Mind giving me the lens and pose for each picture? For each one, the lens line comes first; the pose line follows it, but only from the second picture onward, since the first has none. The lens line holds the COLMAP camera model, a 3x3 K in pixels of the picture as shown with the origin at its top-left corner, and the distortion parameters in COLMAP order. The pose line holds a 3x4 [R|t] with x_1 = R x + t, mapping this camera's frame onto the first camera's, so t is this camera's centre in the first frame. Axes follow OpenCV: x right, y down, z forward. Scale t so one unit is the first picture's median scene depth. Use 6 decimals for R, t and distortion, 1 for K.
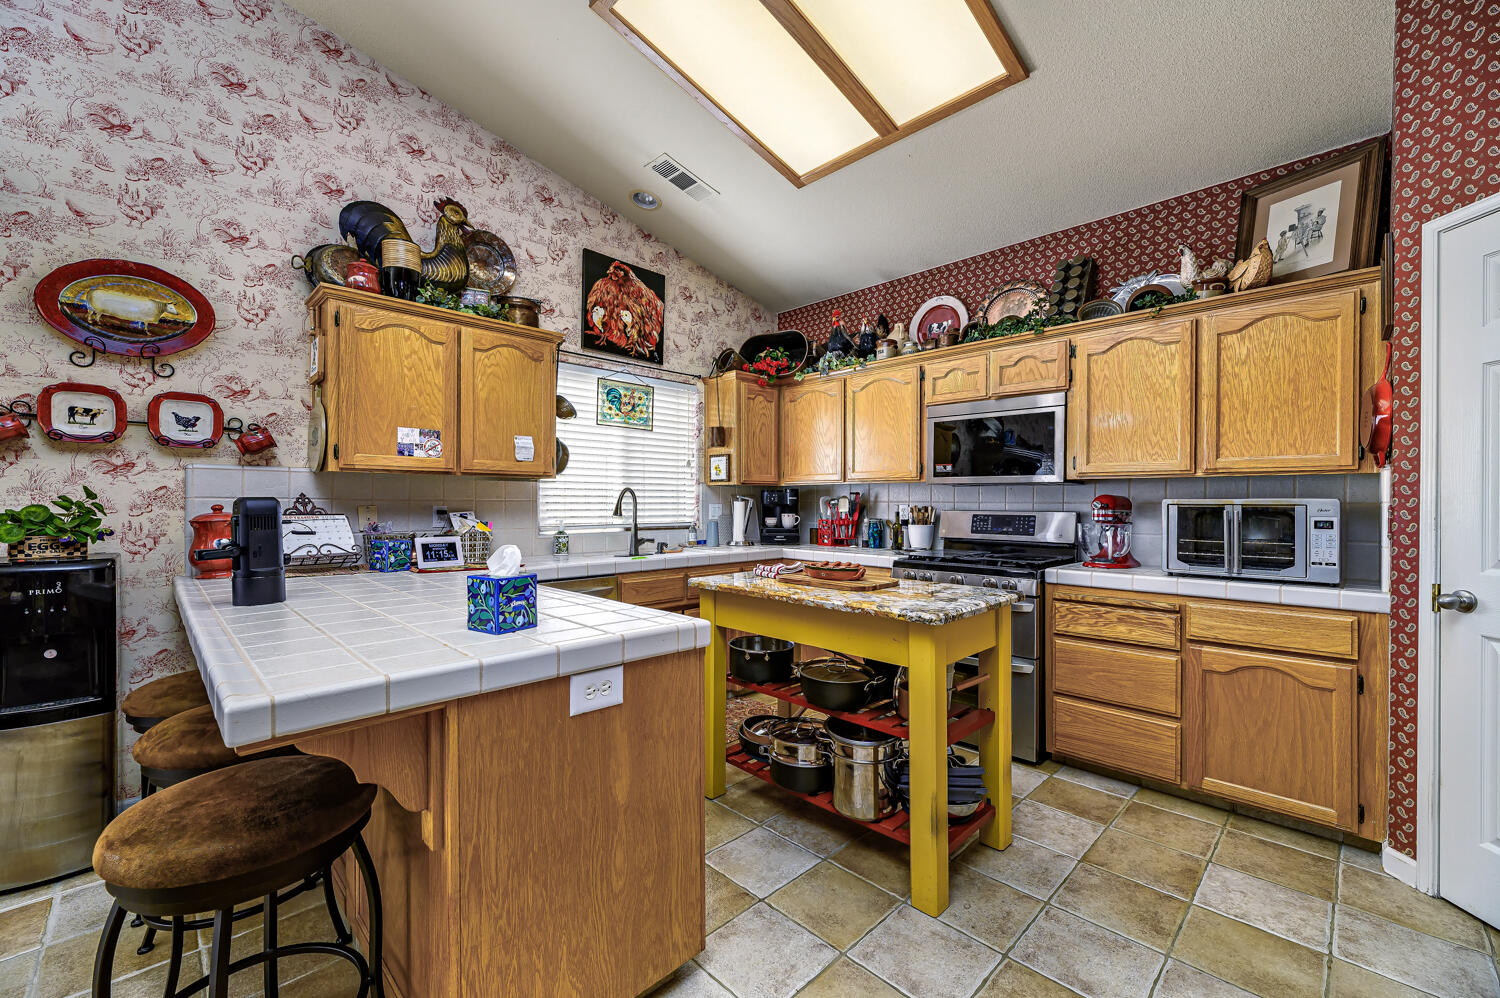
lens RADIAL K [[610.9, 0, 750.6], [0, 610.9, 503.1], [0, 0, 1]] dist [0.000762, 0.000018]
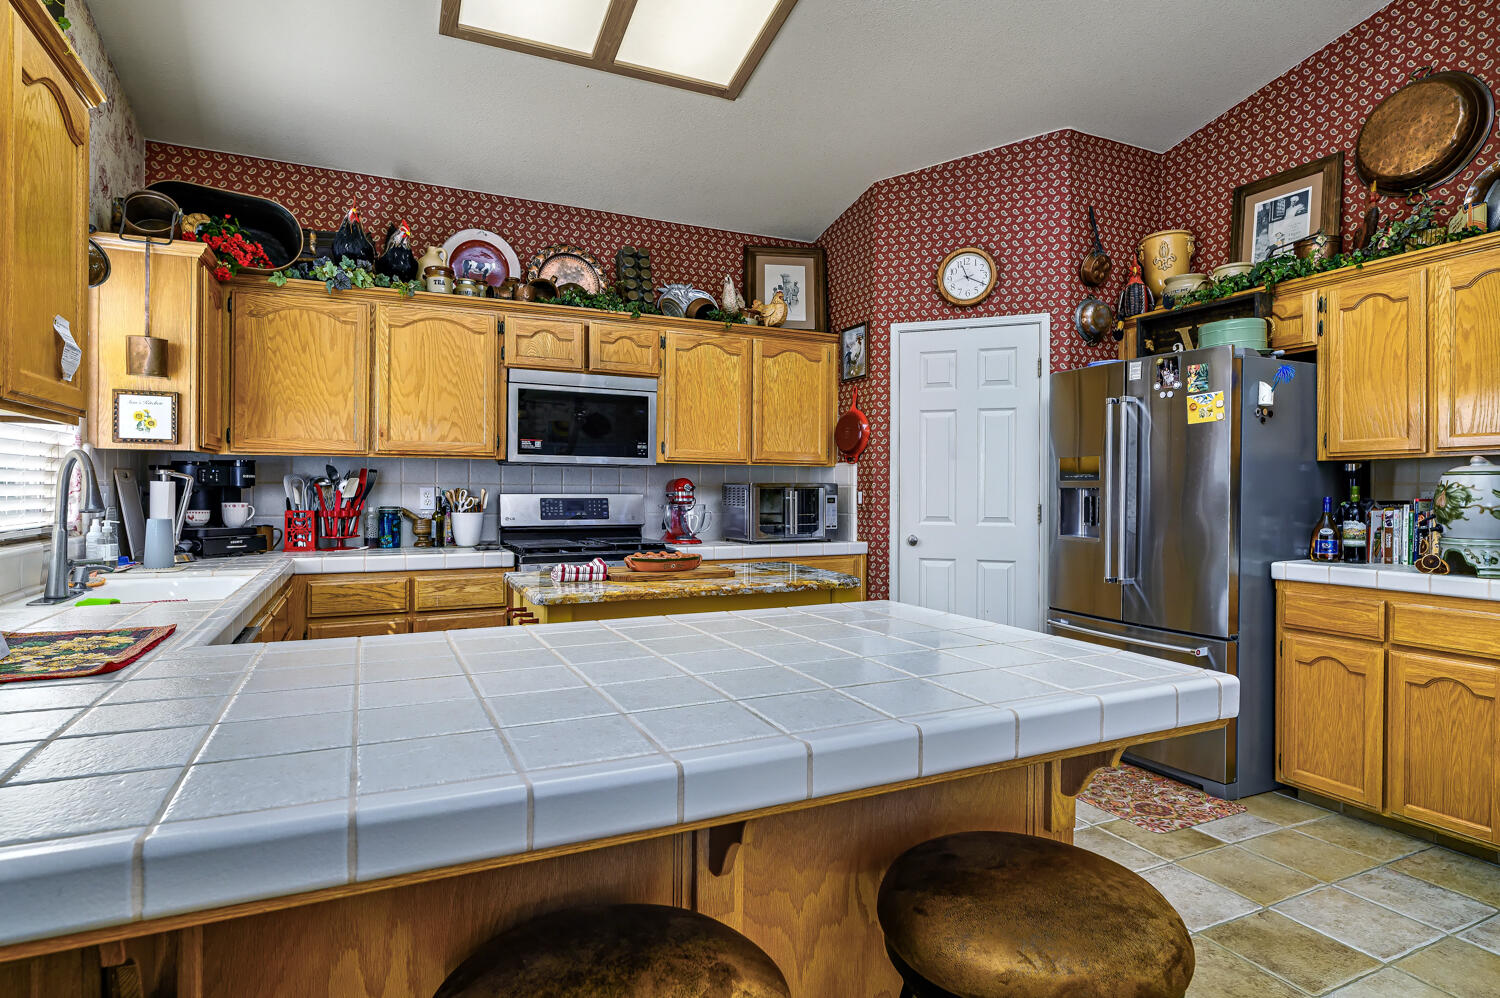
lens RADIAL K [[800.6, 0, 751.8], [0, 800.6, 491.8], [0, 0, 1]] dist [0.000966, 0.000114]
pose [[0.328269, -0.005406, 0.944569, -0.677161], [-0.001699, 0.999979, 0.006314, 0.001792], [-0.944583, -0.003678, 0.328253, 0.366492]]
